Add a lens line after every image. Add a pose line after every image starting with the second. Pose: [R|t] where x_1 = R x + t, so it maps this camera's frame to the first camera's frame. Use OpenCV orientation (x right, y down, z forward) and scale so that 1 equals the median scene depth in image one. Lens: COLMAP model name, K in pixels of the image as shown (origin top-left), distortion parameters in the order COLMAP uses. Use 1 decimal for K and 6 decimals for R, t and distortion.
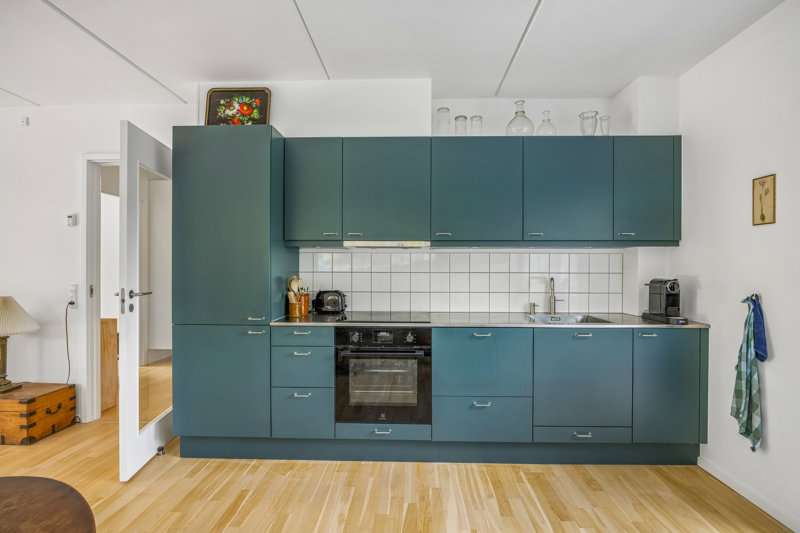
lens RADIAL K [[375.2, 0, 403.2], [0, 375.2, 272.3], [0, 0, 1]] dist [-0.000447, -0.000052]
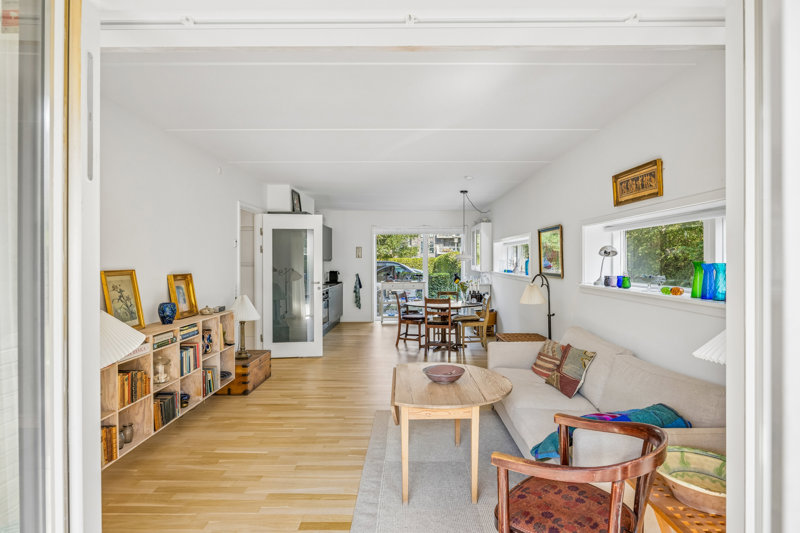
lens RADIAL K [[439.0, 0, 400.0], [0, 439.0, 266.5], [0, 0, 1]] dist [-0.000360, -0.000011]
pose [[-0.008011, -0.017333, 0.999818, -3.011967], [0.006430, 0.999828, 0.017385, -0.080208], [-0.999947, 0.006568, -0.007899, 0.392917]]
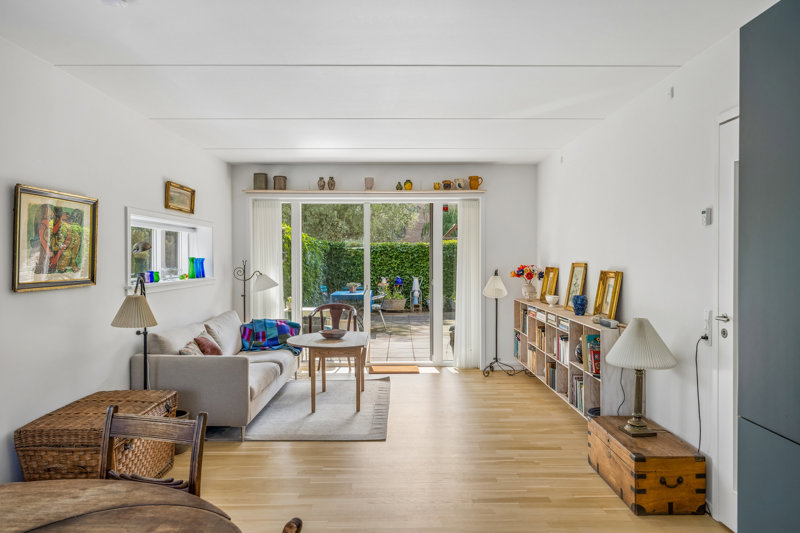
lens RADIAL K [[541.3, 0, 400.0], [0, 541.3, 266.5], [0, 0, 1]] dist [0.001476, 0.000957]
pose [[0.028026, 0.012731, -0.999526, 0.102098], [-0.004122, 0.999912, 0.012620, -0.064930], [0.999599, 0.003766, 0.028076, 0.460244]]
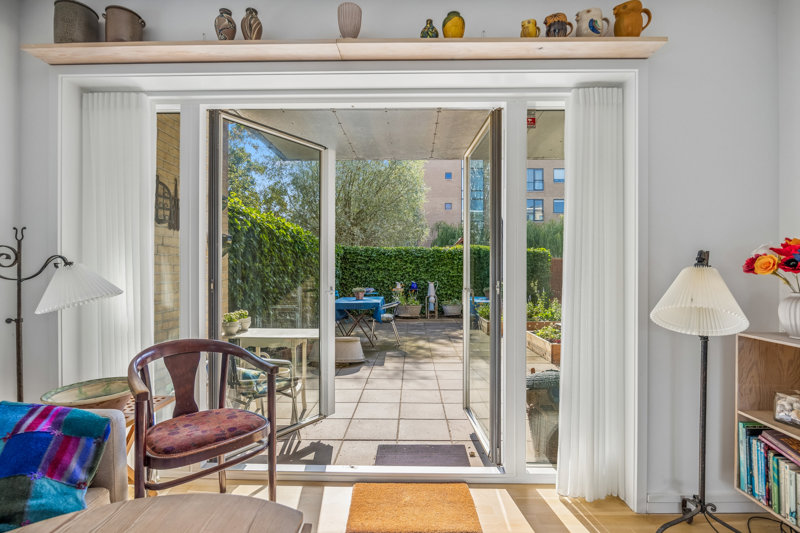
lens RADIAL K [[375.2, 0, 403.2], [0, 375.2, 272.3], [0, 0, 1]] dist [-0.000447, -0.000052]
pose [[0.005235, 0.000929, -0.999986, -1.657319], [-0.006389, 0.999979, 0.000896, 0.012194], [0.999966, 0.006384, 0.005241, 0.477845]]
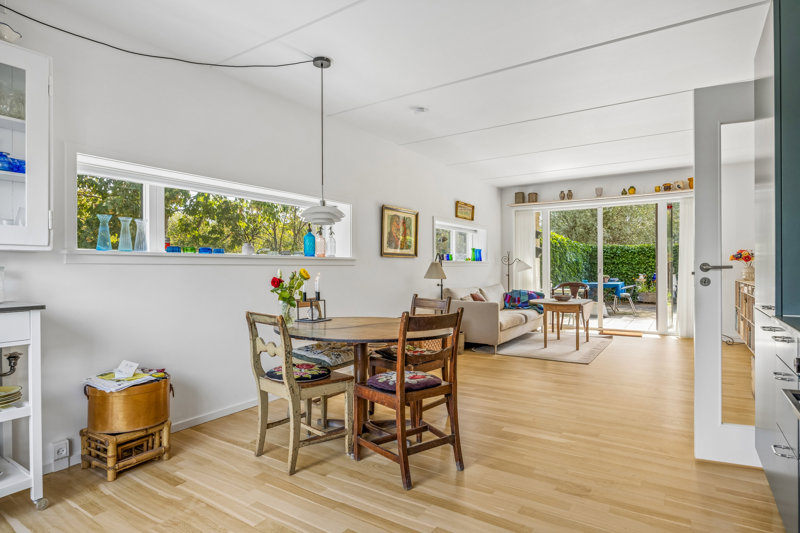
lens RADIAL K [[434.1, 0, 400.0], [0, 434.1, 266.5], [0, 0, 1]] dist [-0.003694, -0.000515]
pose [[-0.530887, -0.004346, -0.847431, 0.500922], [-0.003269, 0.999990, -0.003080, 0.050783], [0.847436, 0.001135, -0.530896, 0.752147]]
